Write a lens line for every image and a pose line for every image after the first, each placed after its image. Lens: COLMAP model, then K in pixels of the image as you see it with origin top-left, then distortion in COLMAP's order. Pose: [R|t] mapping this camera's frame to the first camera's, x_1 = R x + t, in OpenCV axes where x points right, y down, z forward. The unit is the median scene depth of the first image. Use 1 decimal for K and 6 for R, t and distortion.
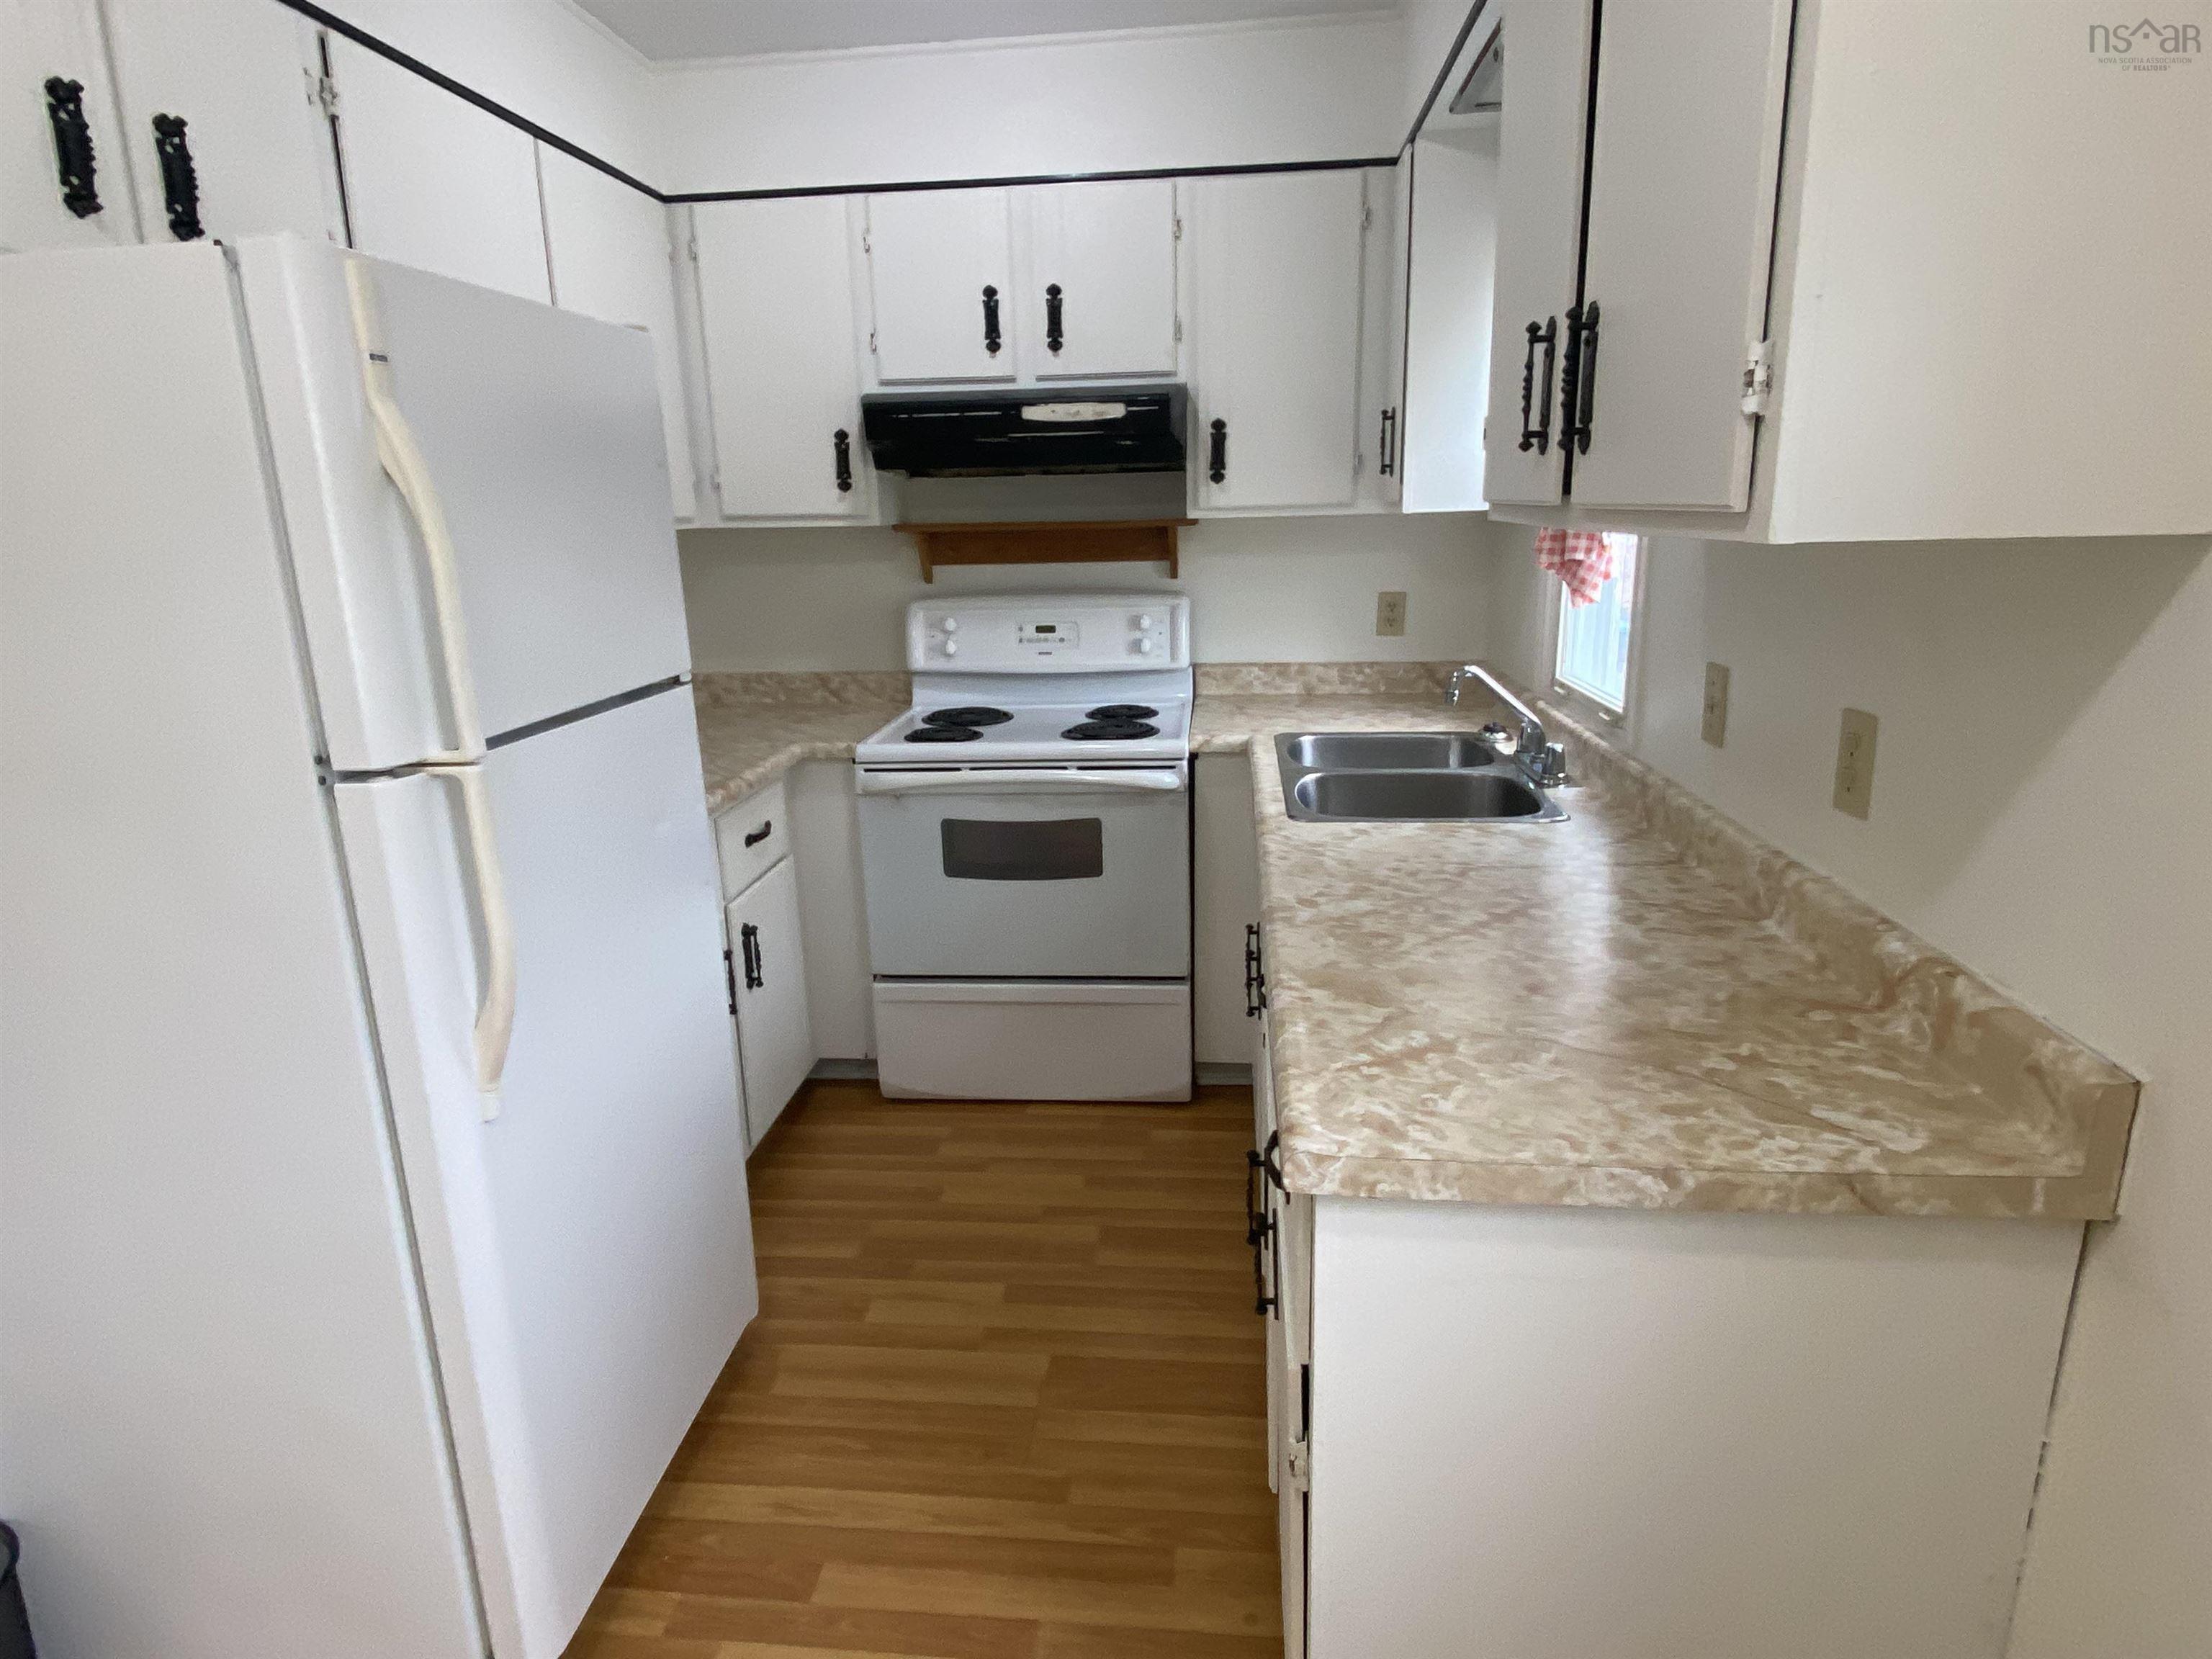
lens RADIAL K [[1237.5, 0, 1097.5], [0, 1237.5, 820.0], [0, 0, 1]] dist [0.107854, -0.123643]
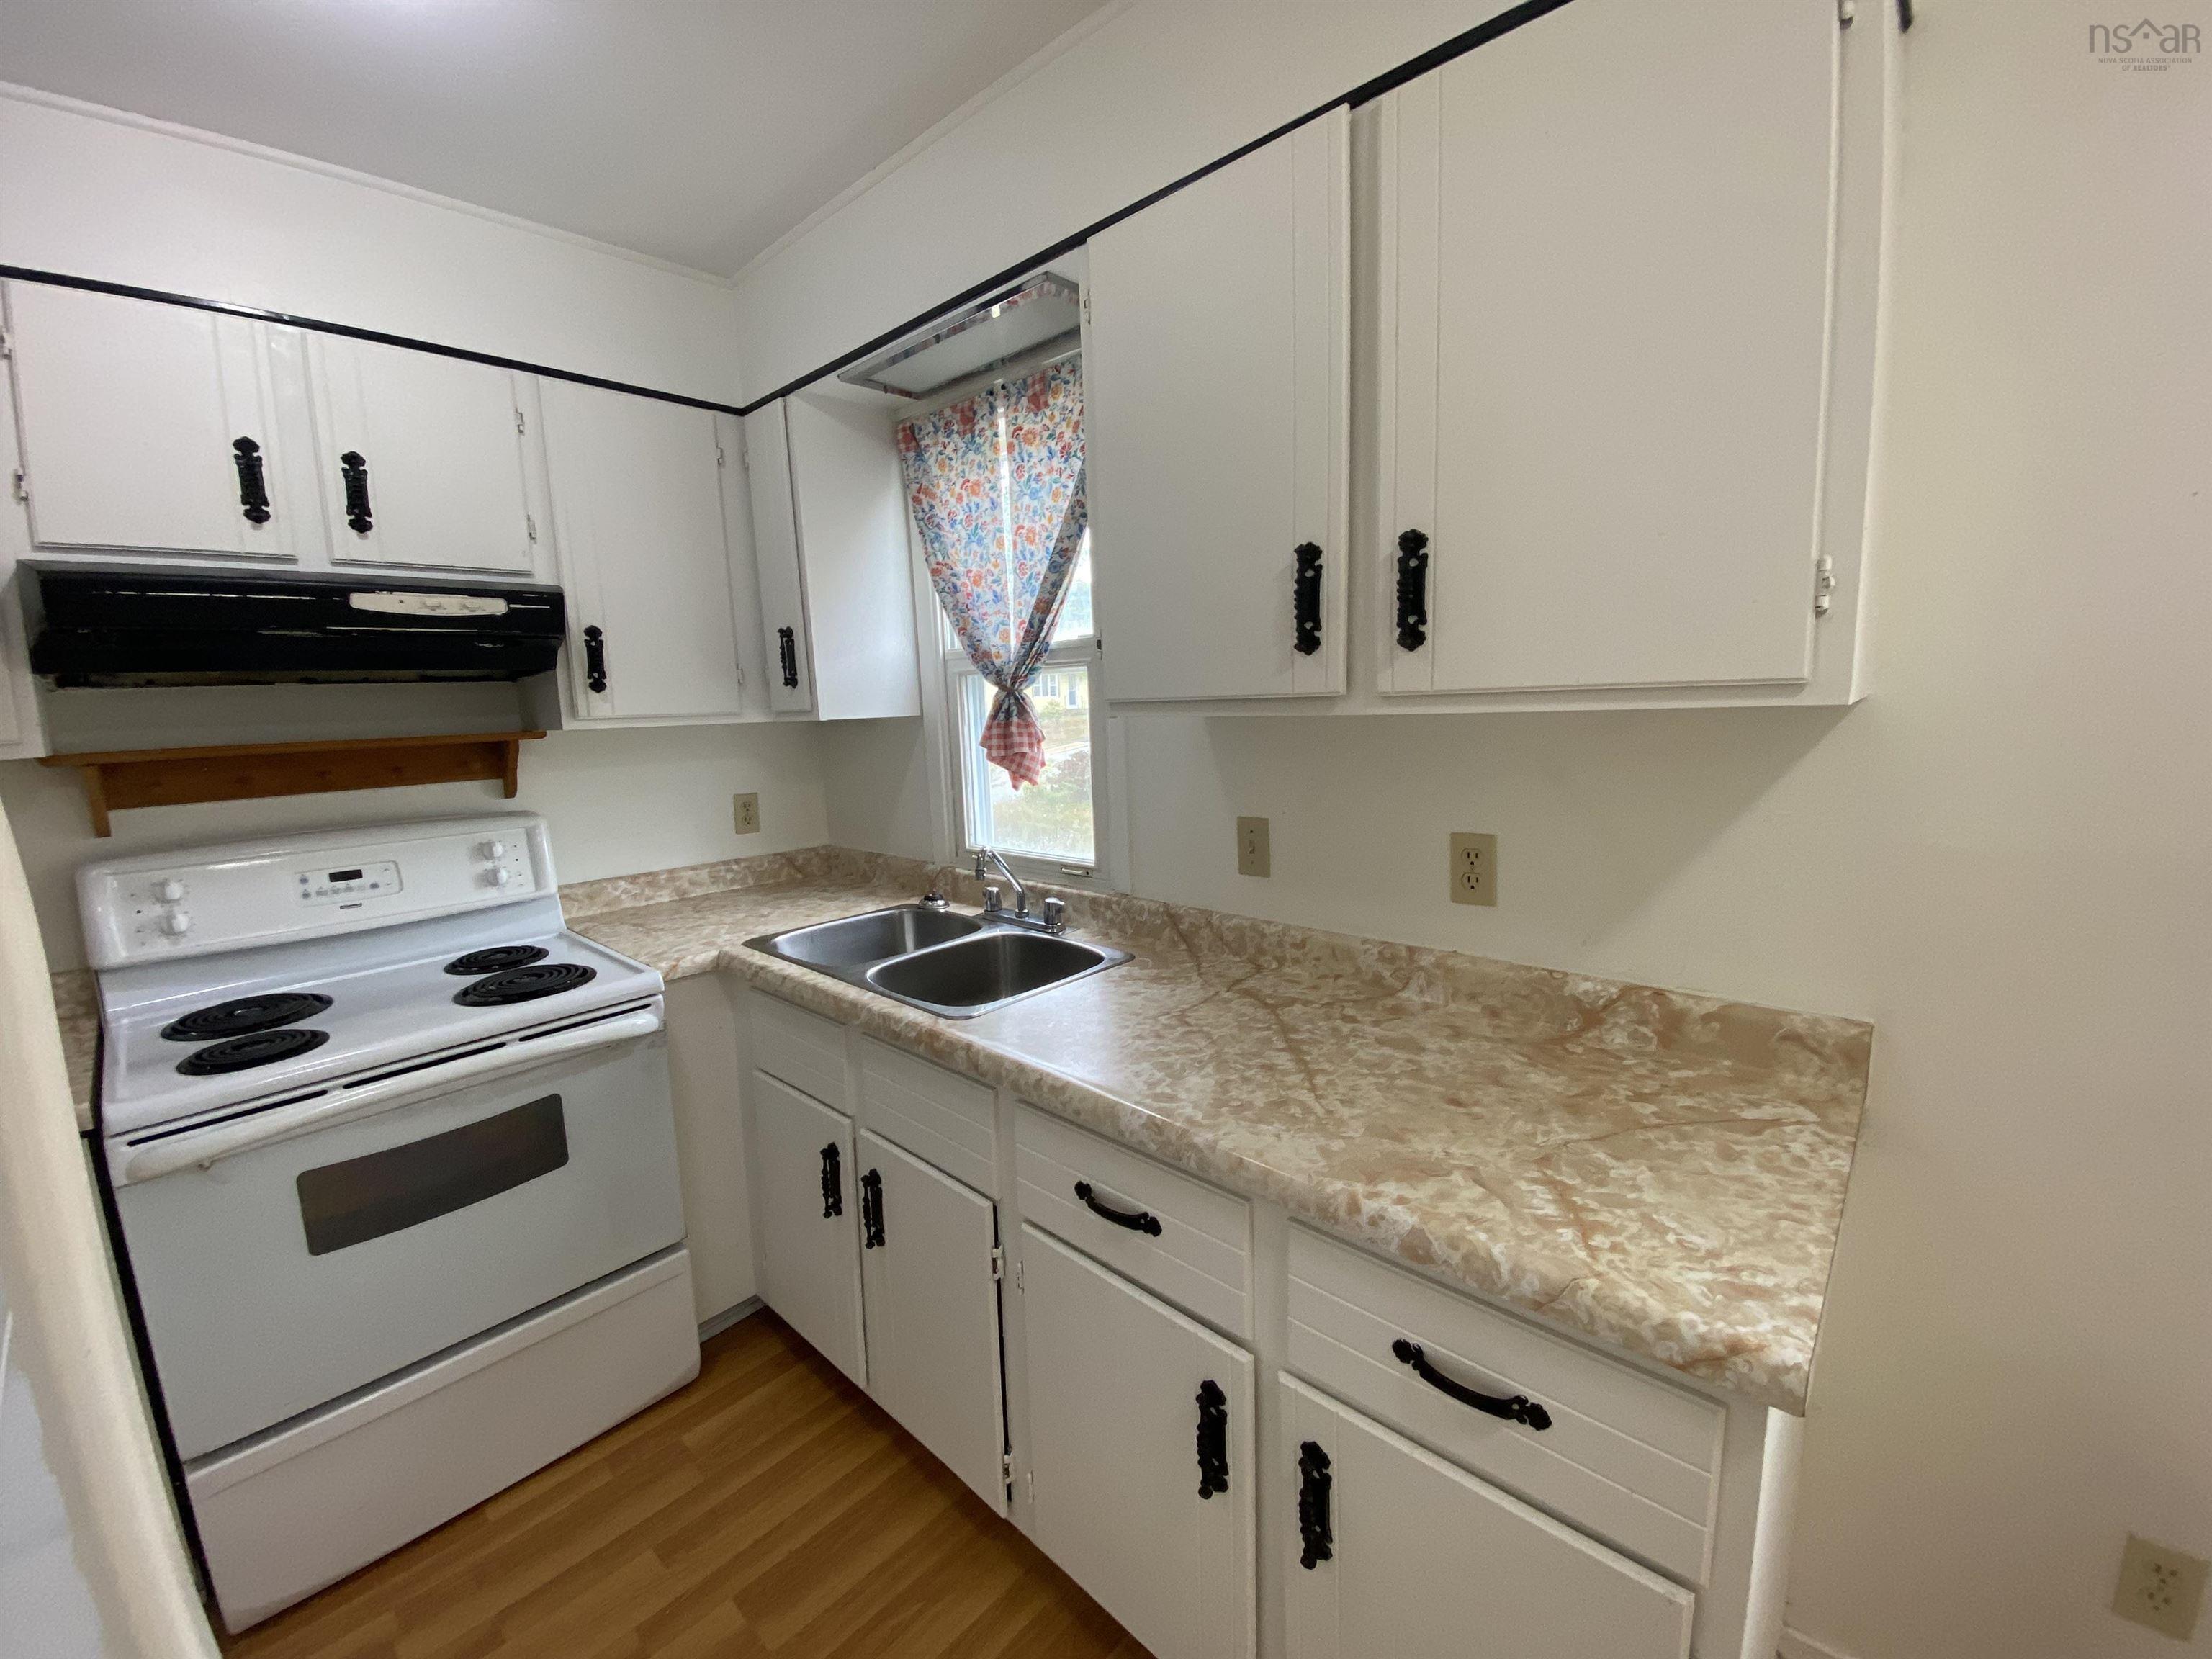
lens RADIAL K [[895.0, 0, 1099.6], [0, 895.0, 817.9], [0, 0, 1]] dist [0.025880, -0.022793]
pose [[0.604482, -0.102260, 0.790028, -0.230323], [0.215773, 0.975672, -0.038807, -0.076770], [-0.766840, 0.193925, 0.611842, 0.339856]]
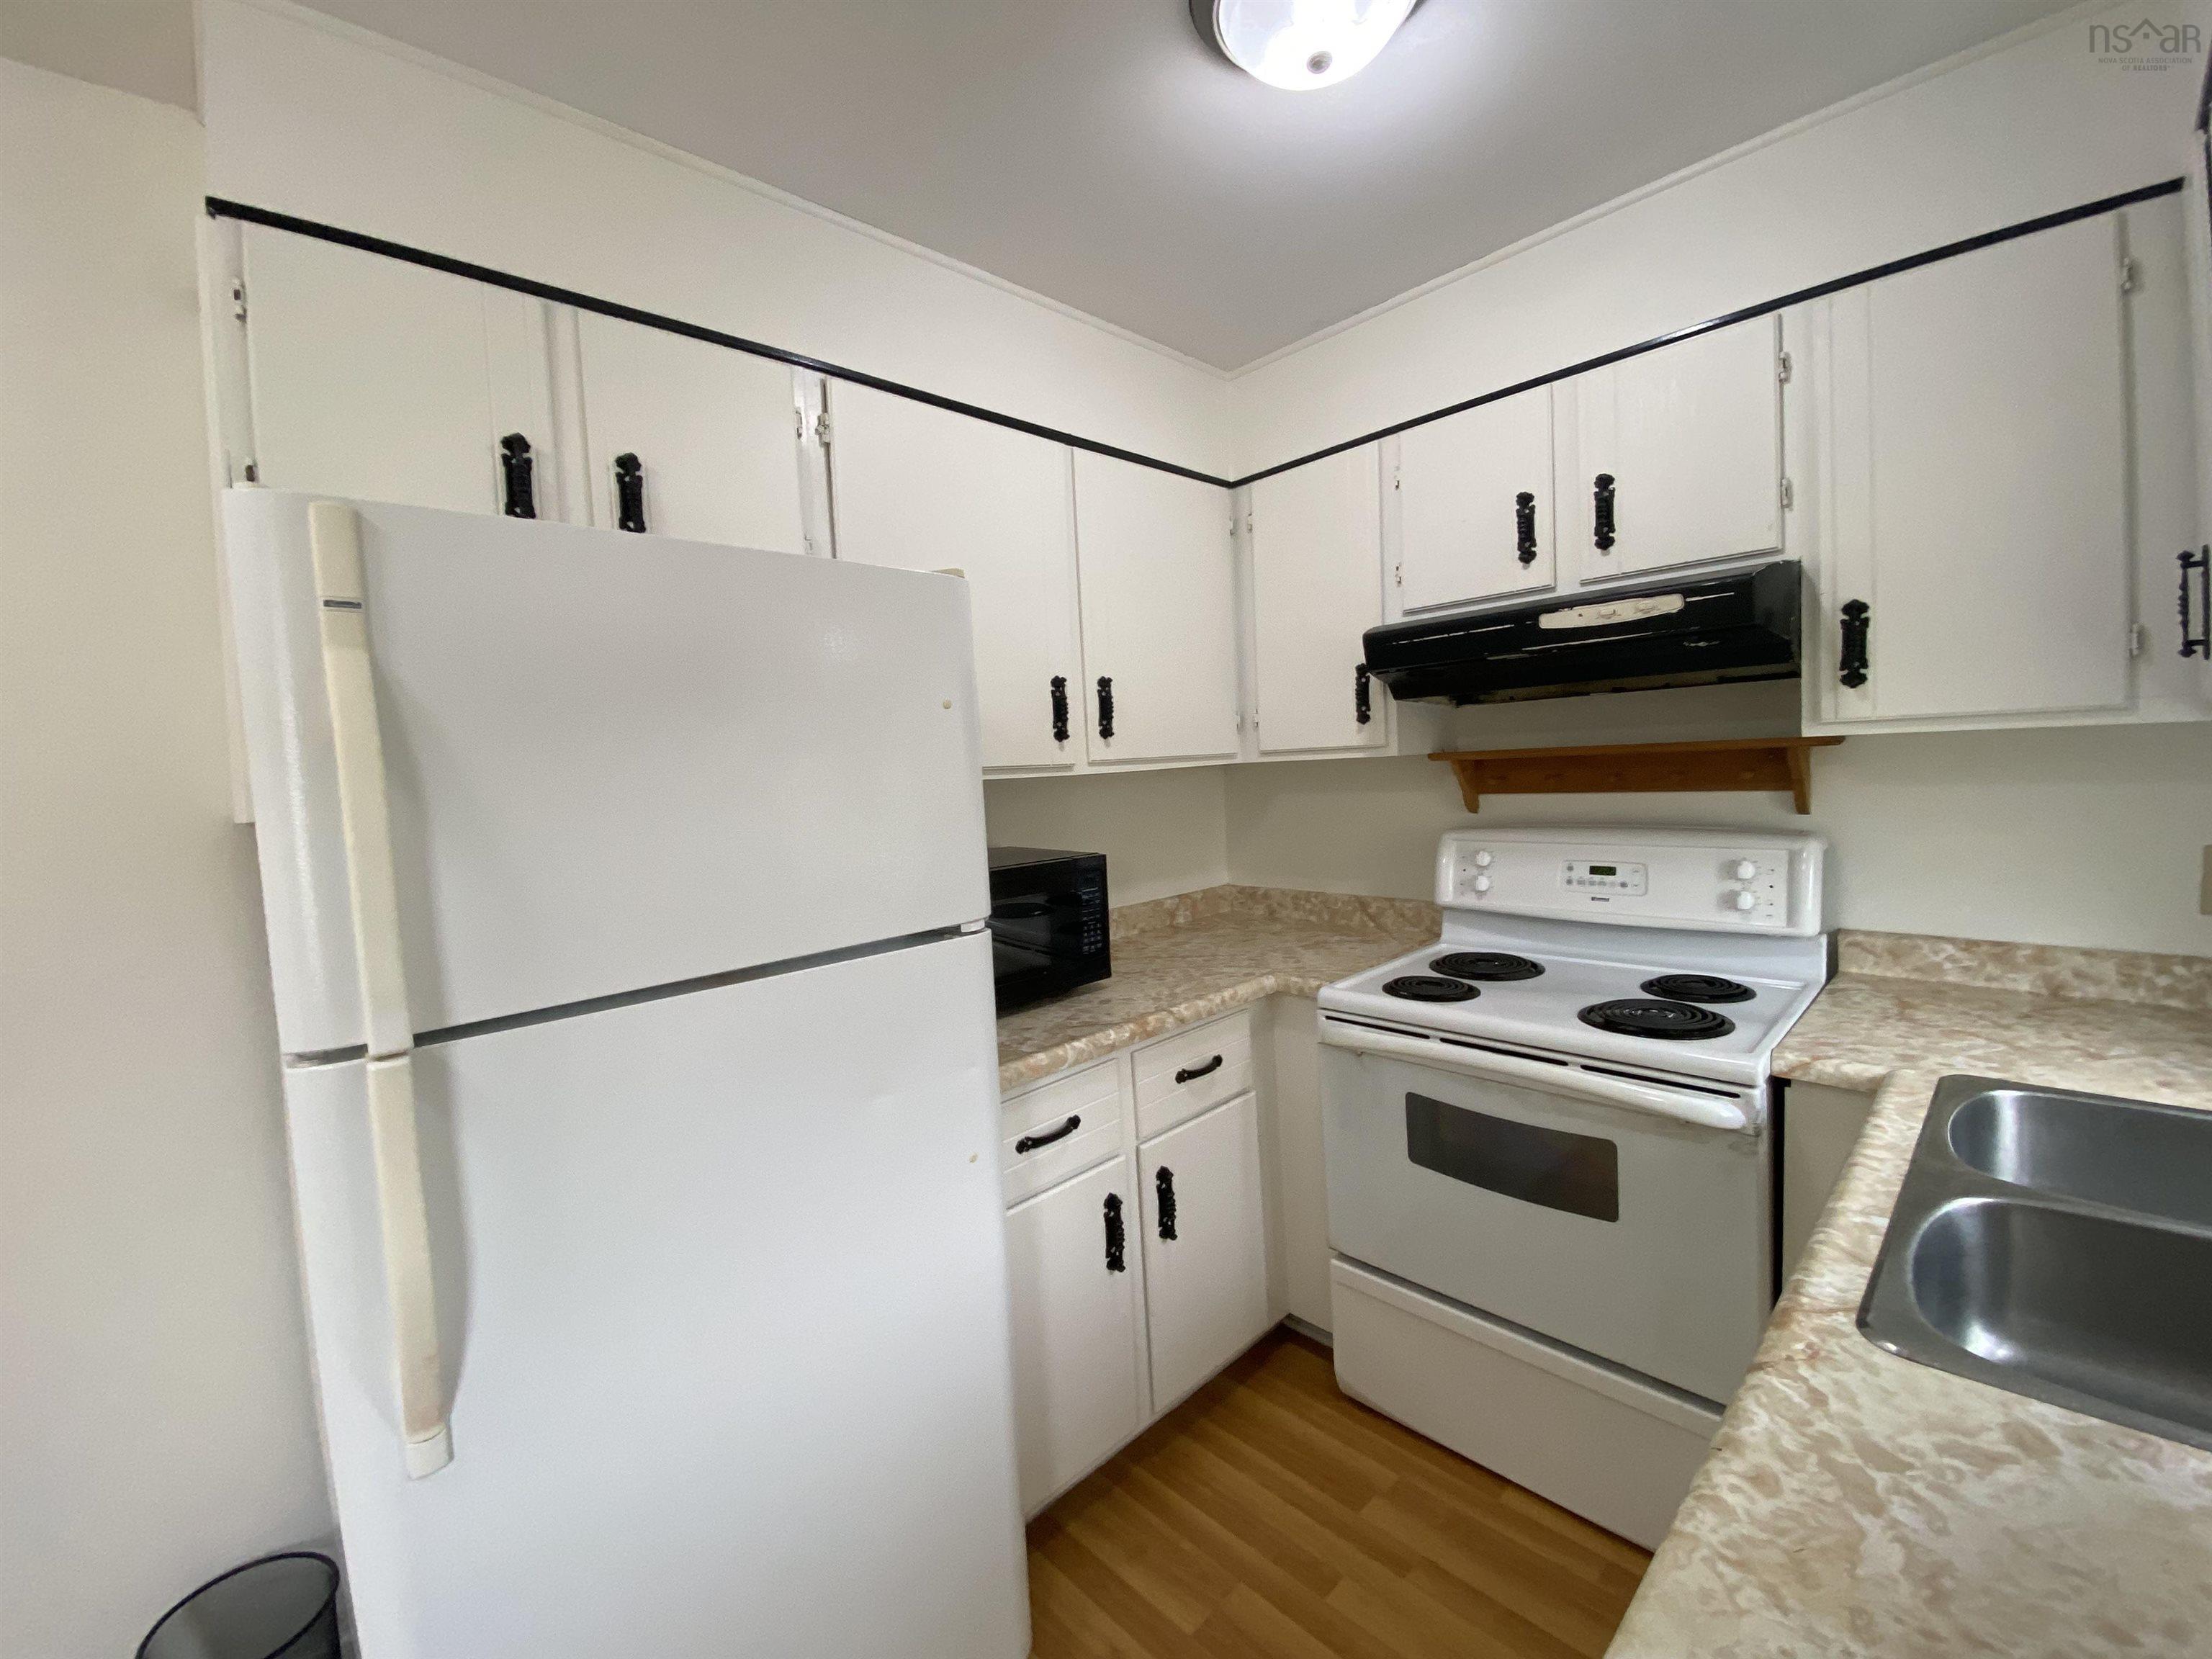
lens RADIAL K [[895.0, 0, 1099.6], [0, 895.0, 817.9], [0, 0, 1]] dist [0.025880, -0.022793]
pose [[0.755161, 0.027154, -0.654977, 0.115690], [-0.130560, 0.985355, -0.109679, -0.091000], [0.642406, 0.168339, 0.747647, 0.379163]]
